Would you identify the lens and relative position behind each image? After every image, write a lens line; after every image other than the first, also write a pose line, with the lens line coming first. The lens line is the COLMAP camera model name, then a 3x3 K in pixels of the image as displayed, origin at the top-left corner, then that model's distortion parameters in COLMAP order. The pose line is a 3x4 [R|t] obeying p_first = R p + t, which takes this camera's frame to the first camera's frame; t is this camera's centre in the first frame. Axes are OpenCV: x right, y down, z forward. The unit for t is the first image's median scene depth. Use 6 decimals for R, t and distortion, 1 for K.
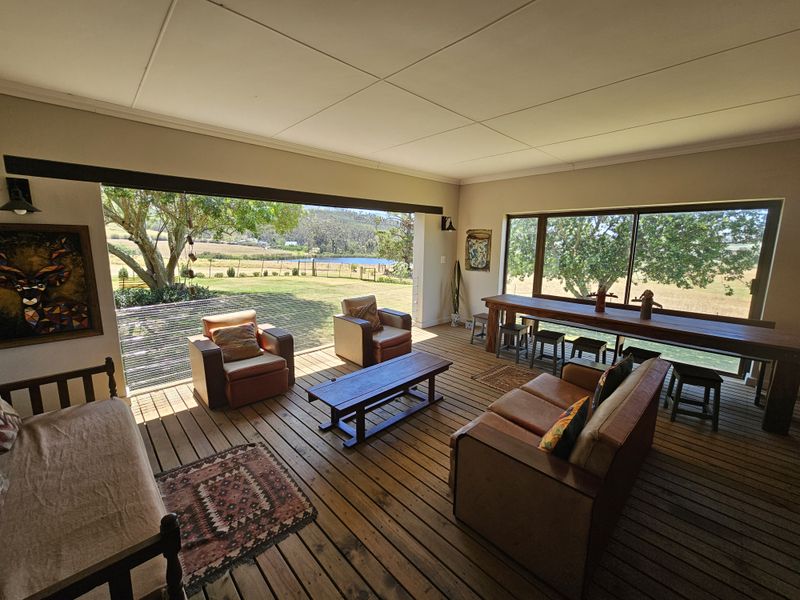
lens RADIAL K [[326.5, 0, 400.2], [0, 326.5, 301.5], [0, 0, 1]] dist [-0.011197, 0.000268]
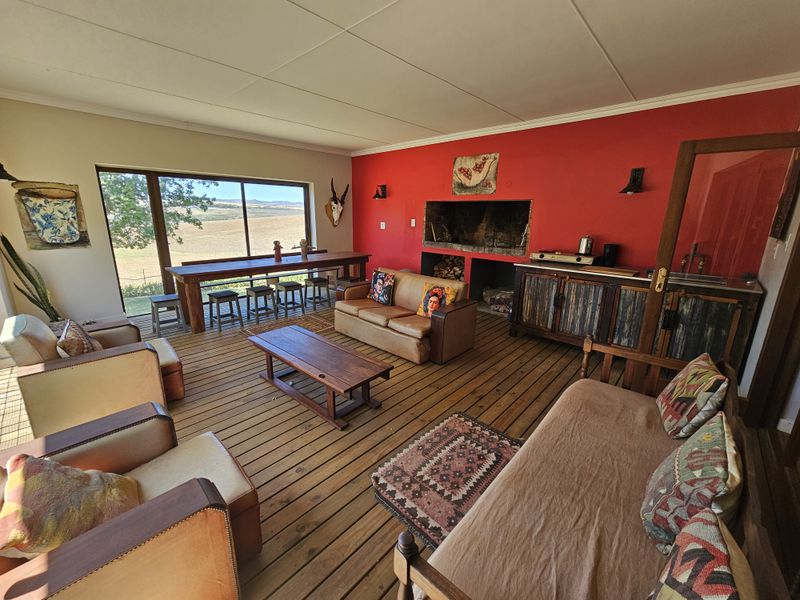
lens RADIAL K [[326.5, 0, 400.6], [0, 326.5, 295.7], [0, 0, 1]] dist [-0.011197, 0.000268]
pose [[-0.062799, -0.250135, 0.966172, -0.829305], [0.165387, 0.952090, 0.257239, -0.107643], [-0.984227, 0.175947, -0.018421, 0.685745]]
